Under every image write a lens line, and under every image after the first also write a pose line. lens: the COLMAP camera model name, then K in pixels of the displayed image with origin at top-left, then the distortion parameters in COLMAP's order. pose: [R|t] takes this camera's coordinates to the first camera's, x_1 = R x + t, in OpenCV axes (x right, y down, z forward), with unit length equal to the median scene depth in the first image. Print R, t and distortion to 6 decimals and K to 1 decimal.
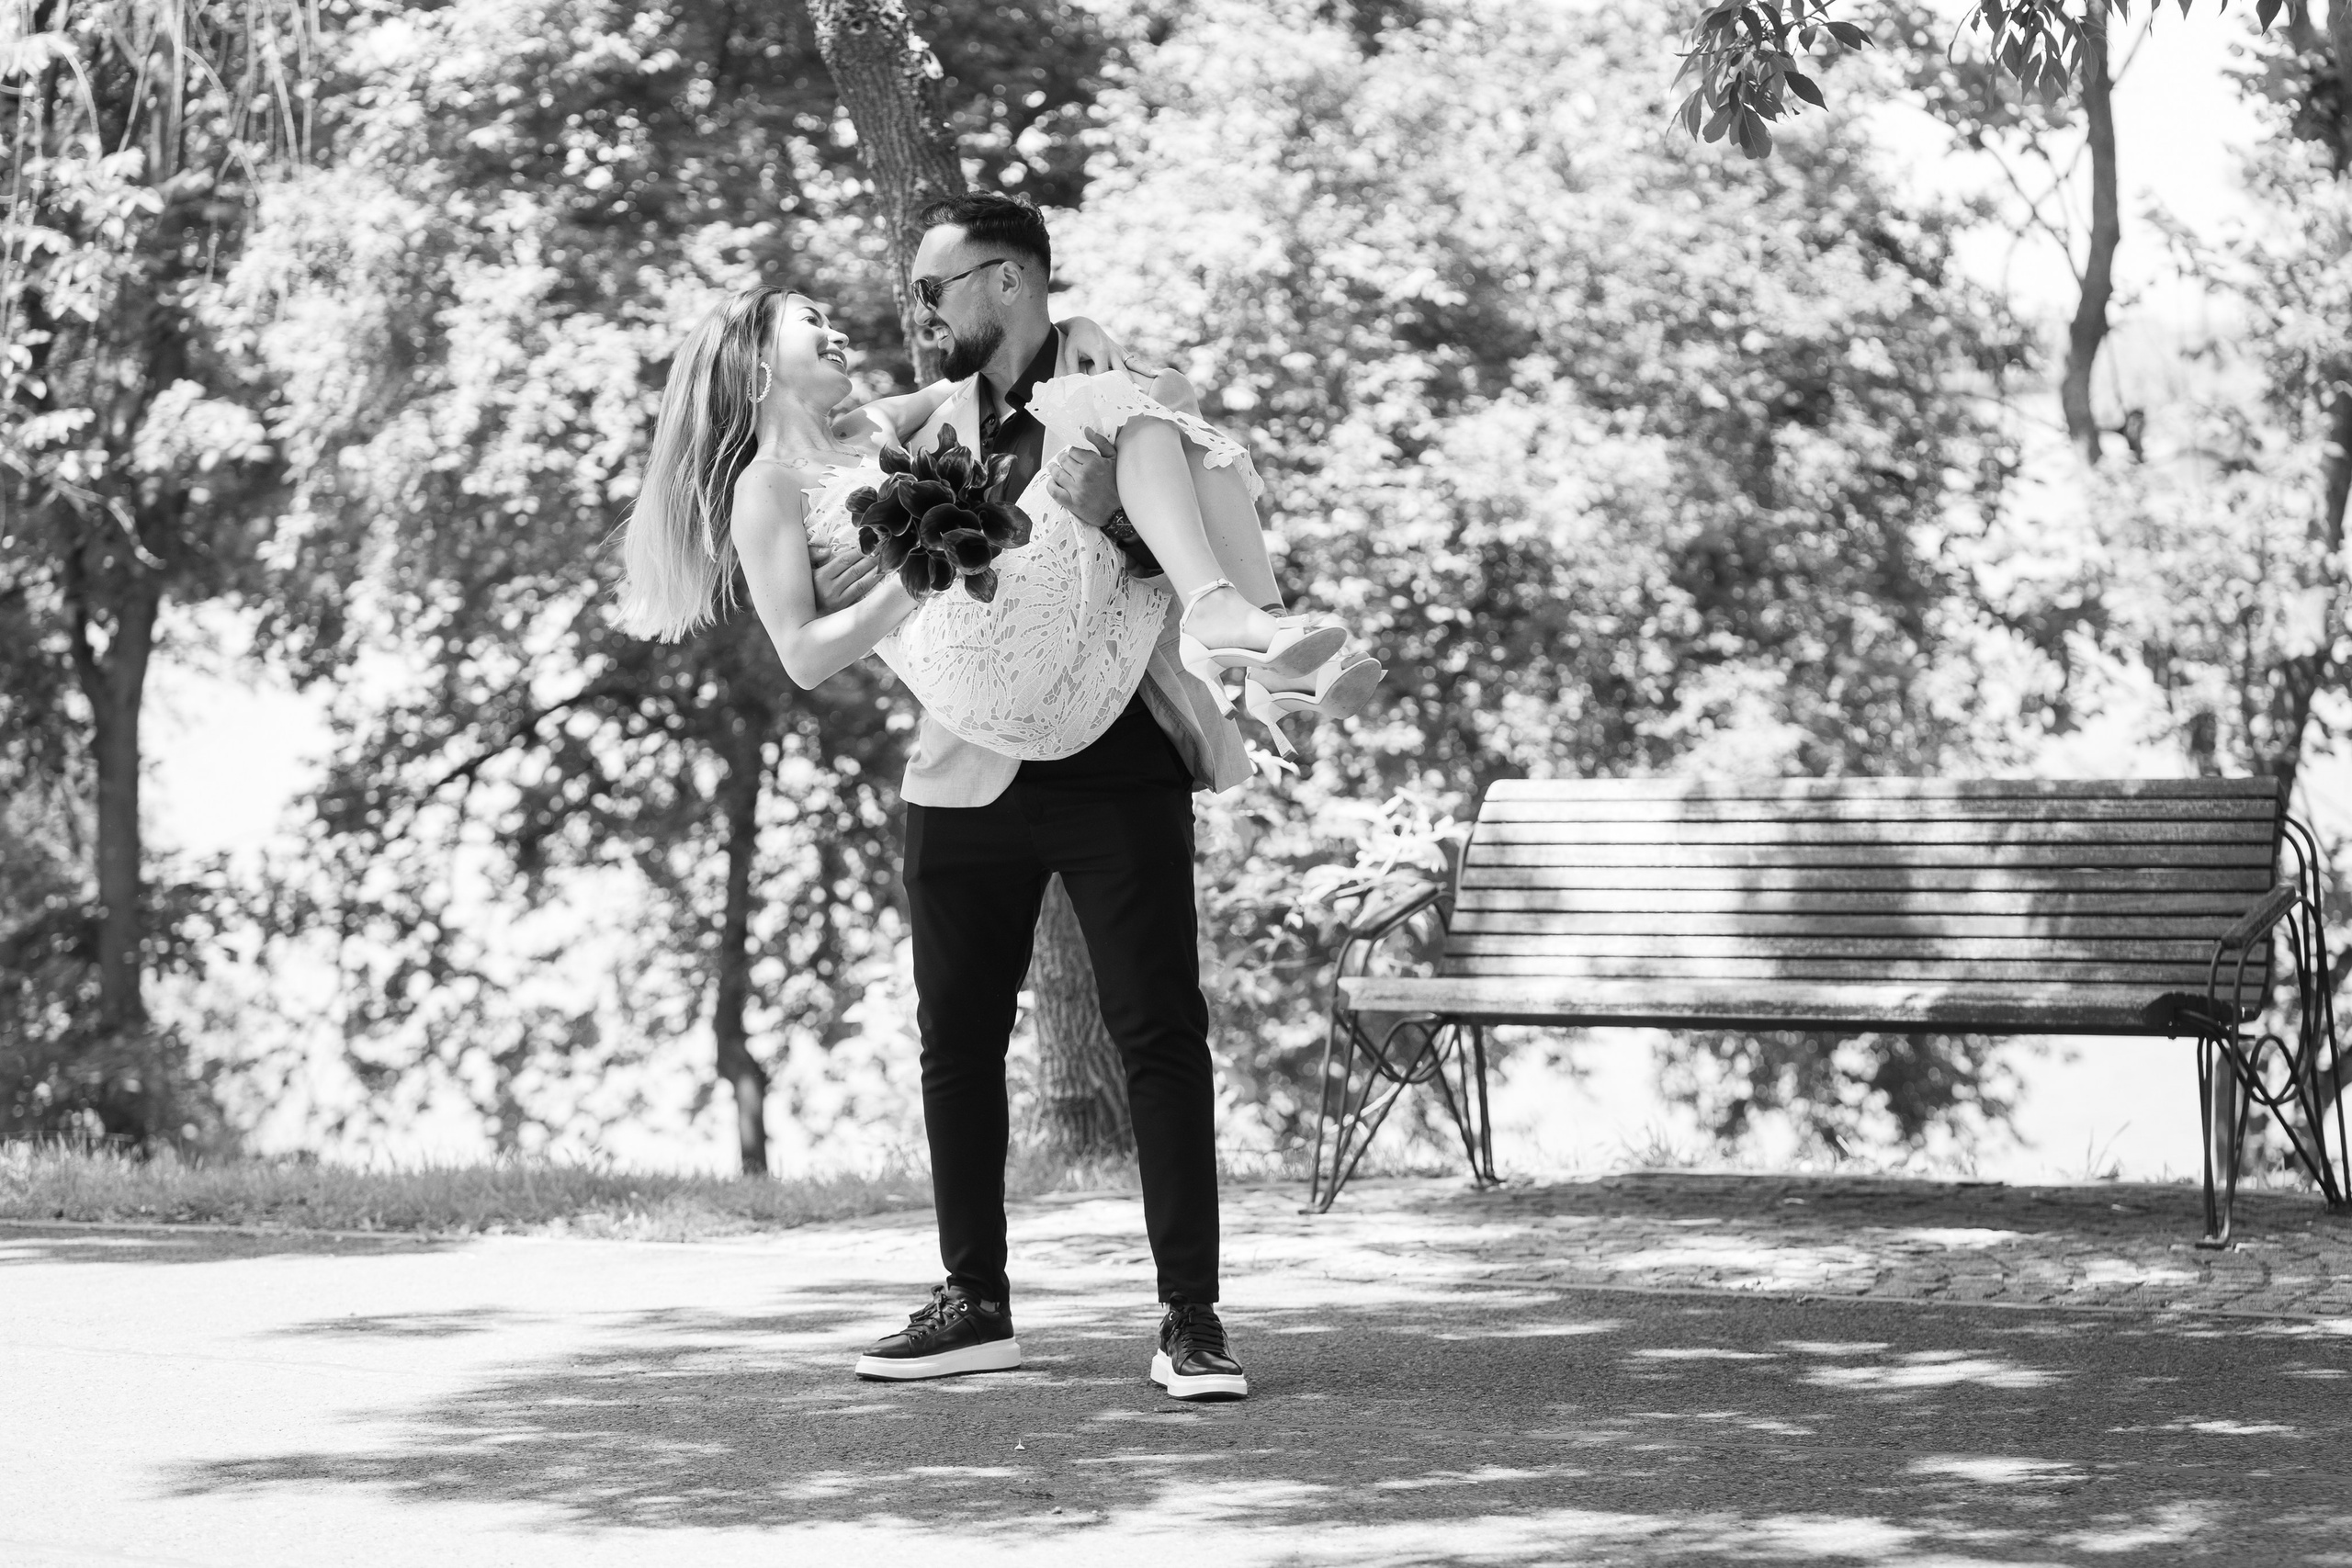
lens RADIAL K [[6129.5, 0, 1176.0], [0, 6129.5, 784.0], [0, 0, 1]] dist [0.010514, -1.209610]
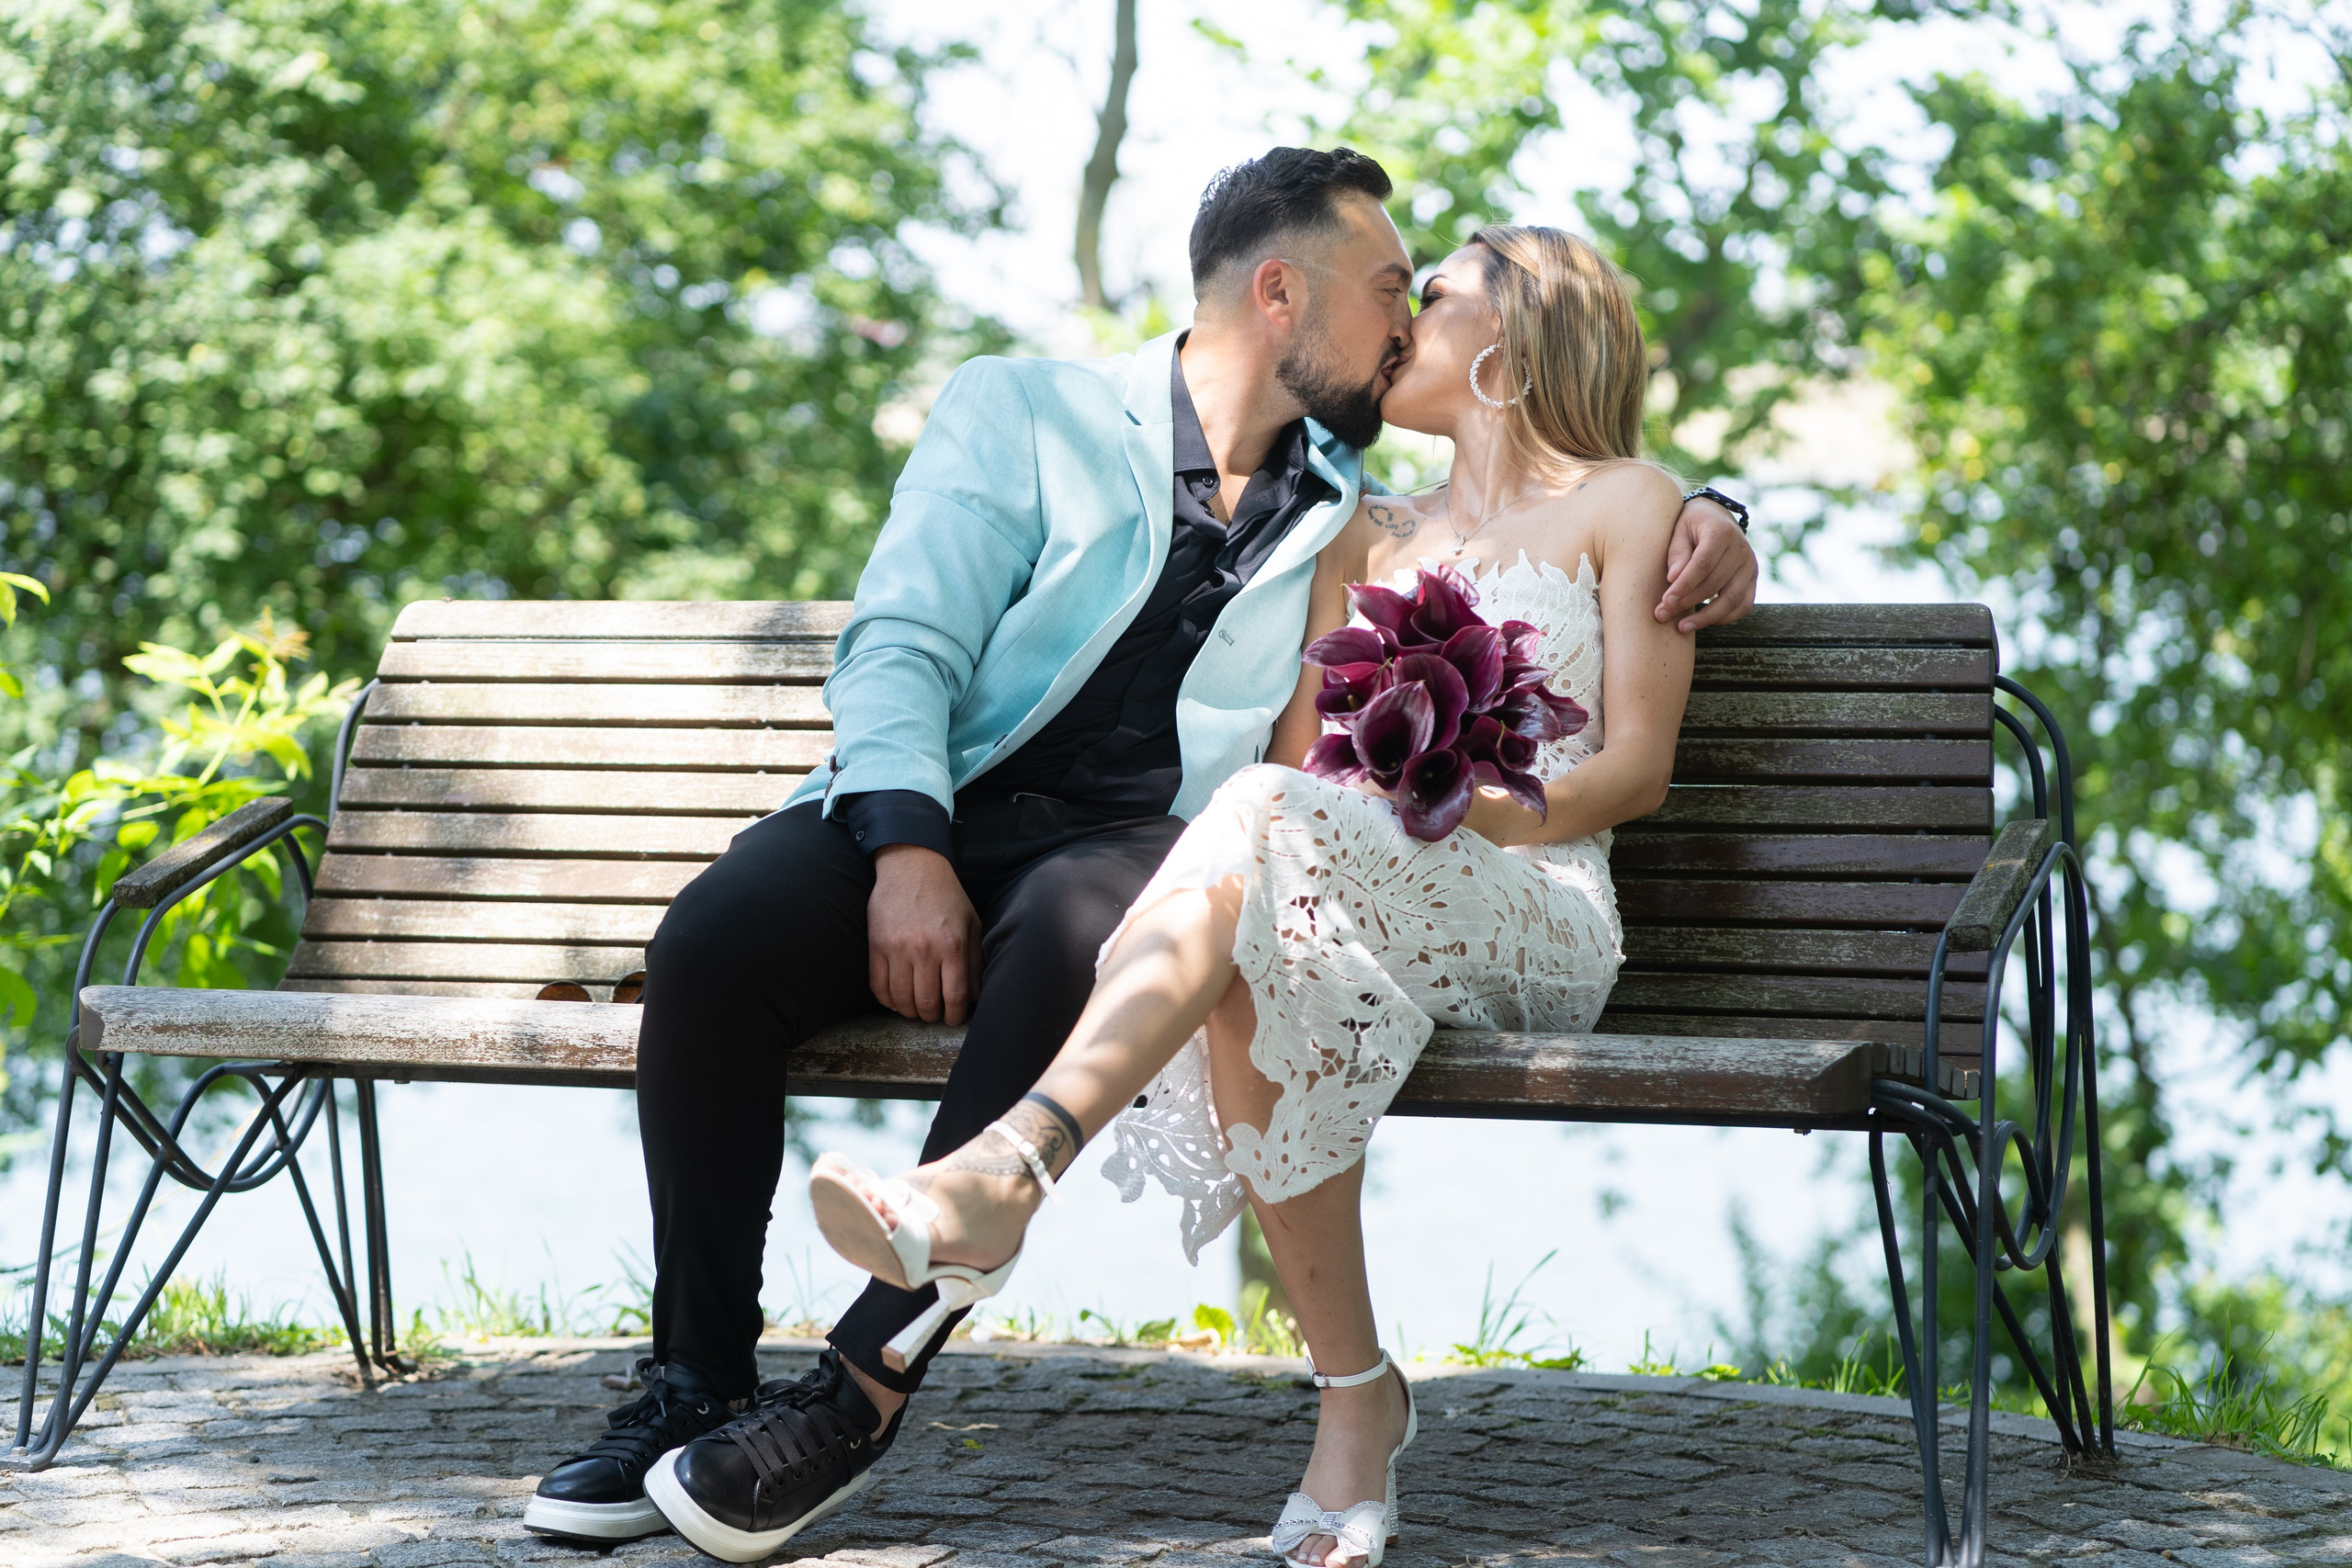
lens RADIAL K [[5510.1, 0, 1149.1], [0, 5510.1, 786.8], [0, 0, 1]] dist [-0.021307, -1.018493]
pose [[0.981721, 0.014756, 0.189752, 0.012902], [-0.016412, 0.999840, 0.007157, 0.005535], [-0.189616, -0.010140, 0.981806, 0.267864]]
